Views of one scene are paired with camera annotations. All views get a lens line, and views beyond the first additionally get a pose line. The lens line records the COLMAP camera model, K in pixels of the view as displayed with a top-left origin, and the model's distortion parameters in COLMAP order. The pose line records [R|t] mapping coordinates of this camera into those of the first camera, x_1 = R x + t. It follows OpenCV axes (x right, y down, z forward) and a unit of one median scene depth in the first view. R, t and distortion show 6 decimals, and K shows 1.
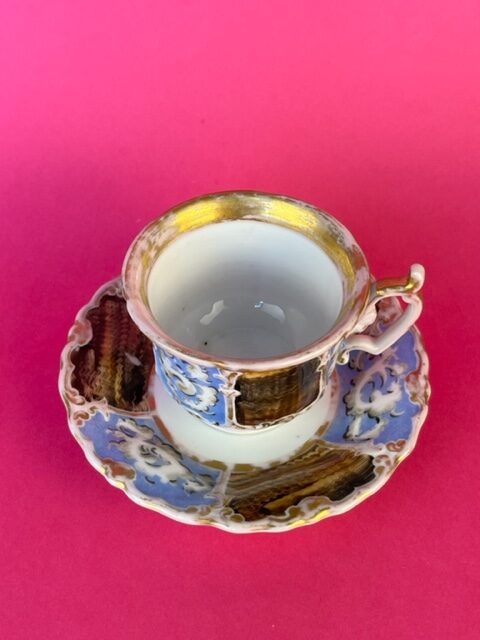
lens RADIAL K [[766.1, 0, 239.4], [0, 766.1, 324.0], [0, 0, 1]] dist [0.020985, 0.000000]
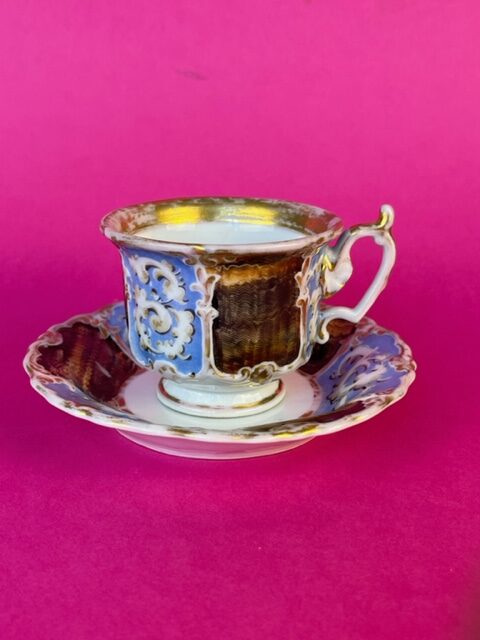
lens RADIAL K [[766.1, 0, 244.0], [0, 766.1, 314.4], [0, 0, 1]] dist [0.020985, 0.000000]
pose [[0.998971, -0.001204, 0.045344, -0.008921], [0.022667, 0.879137, -0.476029, 0.504669], [-0.039290, 0.476567, 0.878260, 0.144572]]
